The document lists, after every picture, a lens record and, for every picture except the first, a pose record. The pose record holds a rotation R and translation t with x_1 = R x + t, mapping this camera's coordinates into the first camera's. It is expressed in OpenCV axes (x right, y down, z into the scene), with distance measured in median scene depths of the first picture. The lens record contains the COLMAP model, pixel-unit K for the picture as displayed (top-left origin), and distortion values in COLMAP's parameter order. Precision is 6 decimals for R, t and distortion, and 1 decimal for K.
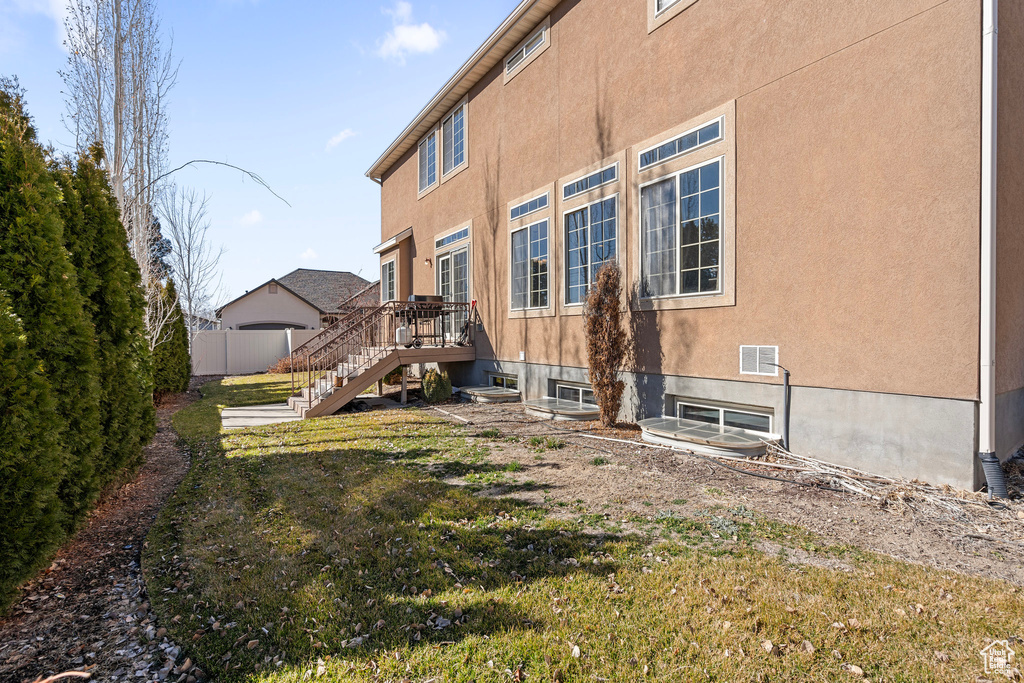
lens RADIAL K [[464.7, 0, 510.4], [0, 464.7, 339.1], [0, 0, 1]] dist [-0.002483, 0.000425]
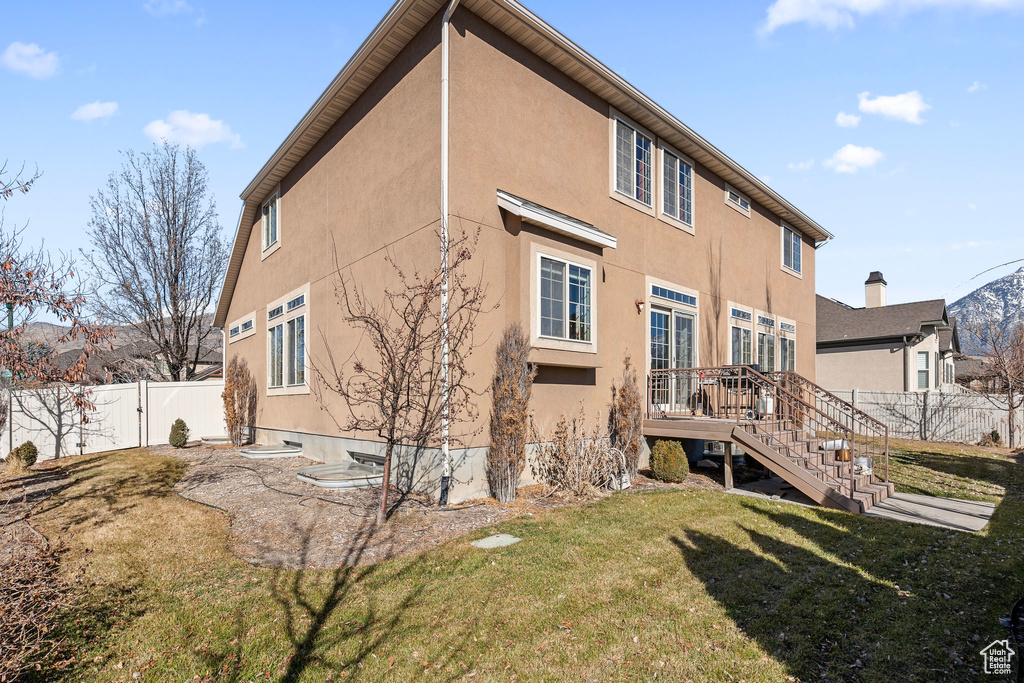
lens RADIAL K [[486.4, 0, 511.7], [0, 486.4, 403.4], [0, 0, 1]] dist [-0.000305, 0.000175]
pose [[-0.165645, 0.001821, 0.986184, -1.111282], [0.007918, 0.999969, -0.000516, -0.018486], [-0.986154, 0.007723, -0.165654, 1.657085]]
